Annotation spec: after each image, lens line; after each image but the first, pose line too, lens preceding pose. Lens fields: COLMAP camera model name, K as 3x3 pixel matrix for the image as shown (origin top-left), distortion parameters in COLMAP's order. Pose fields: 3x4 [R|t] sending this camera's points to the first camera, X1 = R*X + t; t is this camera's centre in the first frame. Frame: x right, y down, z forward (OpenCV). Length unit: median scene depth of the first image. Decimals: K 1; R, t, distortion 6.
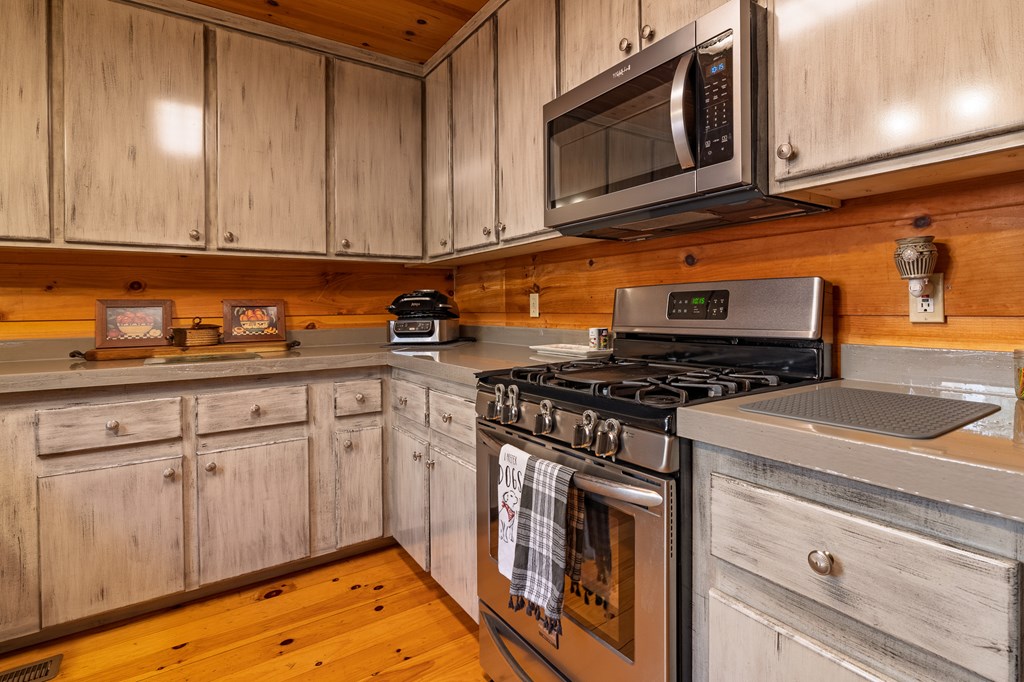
lens RADIAL K [[459.4, 0, 512.9], [0, 459.4, 314.4], [0, 0, 1]] dist [-0.005619, 0.000269]
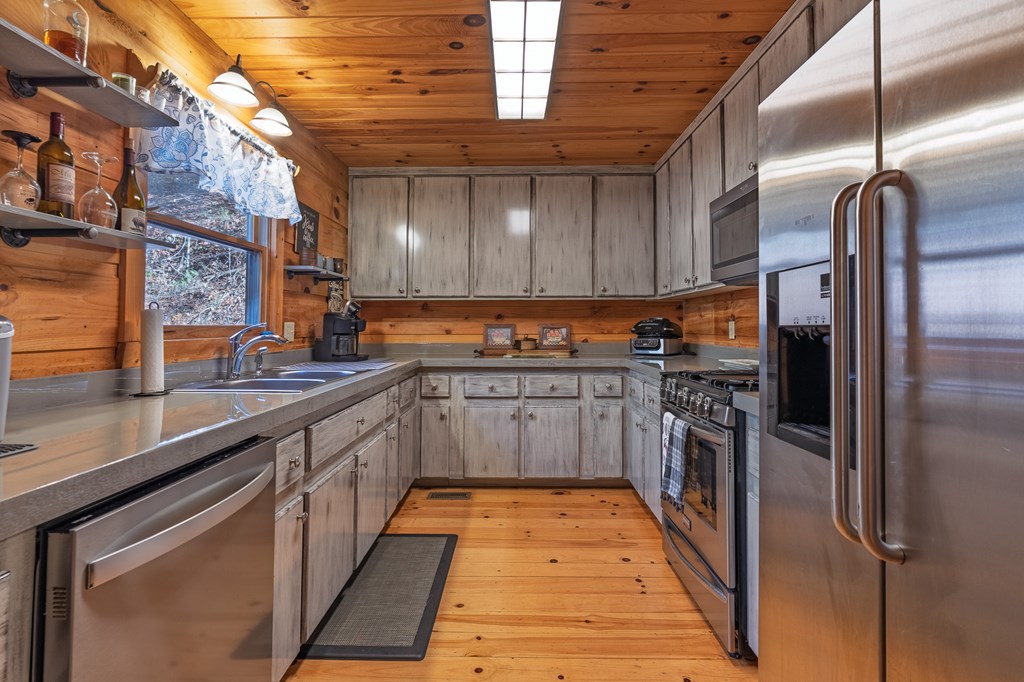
lens RADIAL K [[459.4, 0, 512.9], [0, 459.4, 314.4], [0, 0, 1]] dist [-0.005619, 0.000269]
pose [[0.801486, -0.004824, -0.597994, 0.373726], [-0.013216, 0.999580, -0.025776, -0.024949], [0.597867, 0.028562, 0.801086, -0.512943]]
